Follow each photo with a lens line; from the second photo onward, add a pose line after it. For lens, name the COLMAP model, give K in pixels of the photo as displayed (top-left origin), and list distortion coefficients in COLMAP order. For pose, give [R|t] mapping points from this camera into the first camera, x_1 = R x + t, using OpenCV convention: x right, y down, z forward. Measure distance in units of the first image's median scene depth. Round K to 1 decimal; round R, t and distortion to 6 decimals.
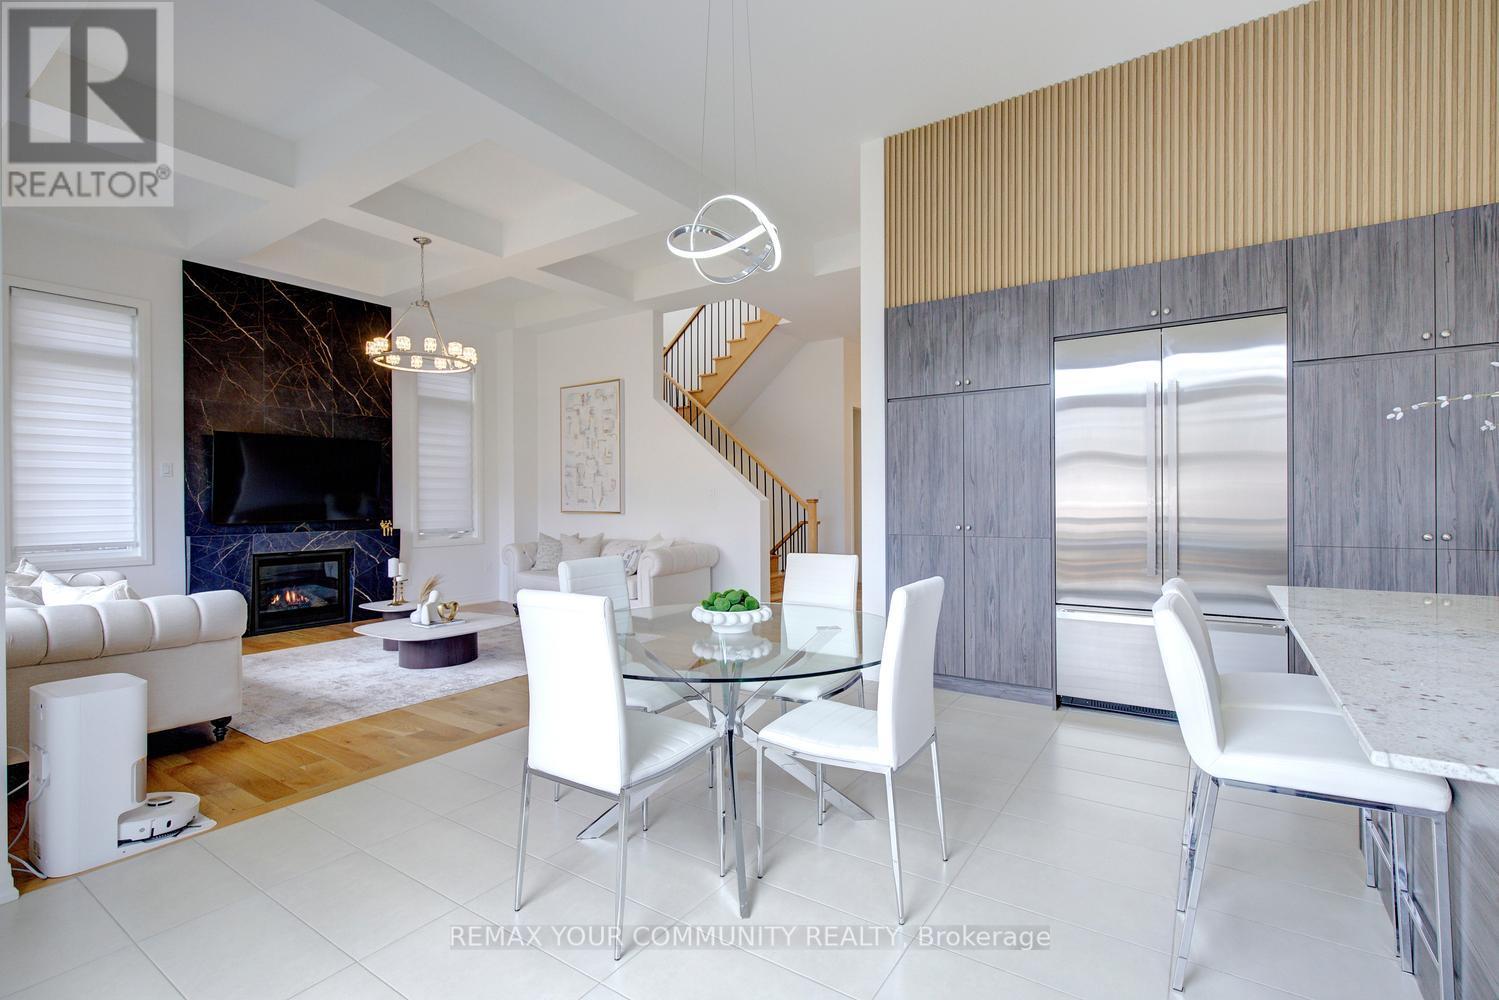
lens RADIAL K [[683.3, 0, 758.3], [0, 683.3, 500.7], [0, 0, 1]] dist [-0.001249, 0.001316]
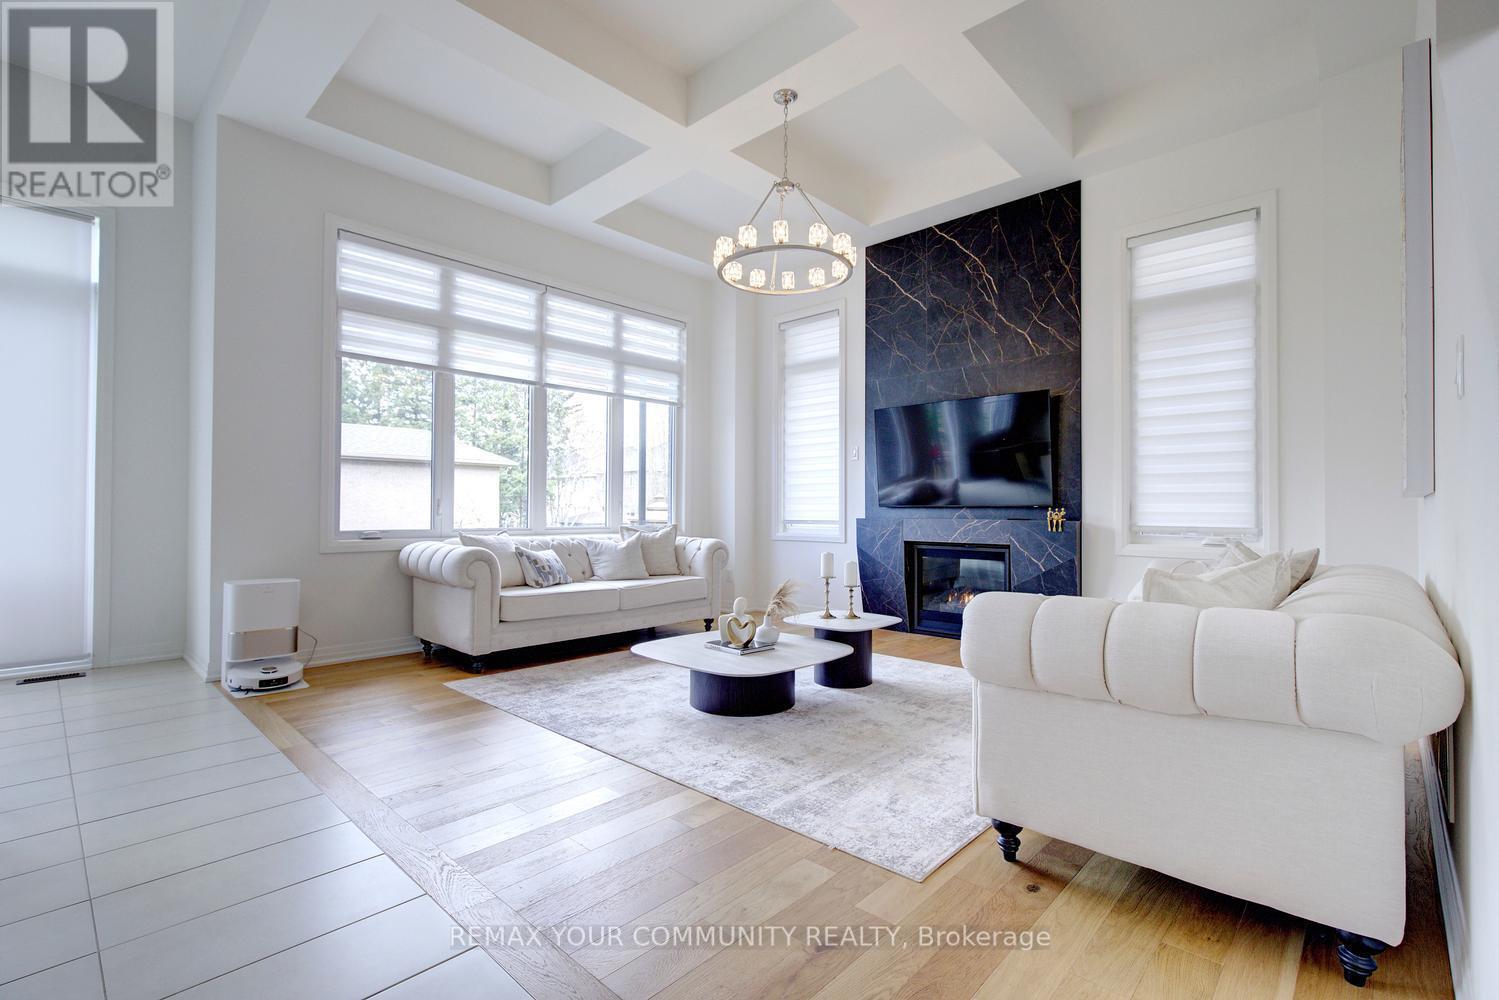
lens RADIAL K [[683.3, 0, 752.3], [0, 683.3, 495.8], [0, 0, 1]] dist [-0.001249, 0.001316]
pose [[-0.159792, -0.012705, -0.987069, 0.171026], [-0.005412, 0.999913, -0.011994, 0.029951], [0.987136, 0.003426, -0.159847, 0.917981]]
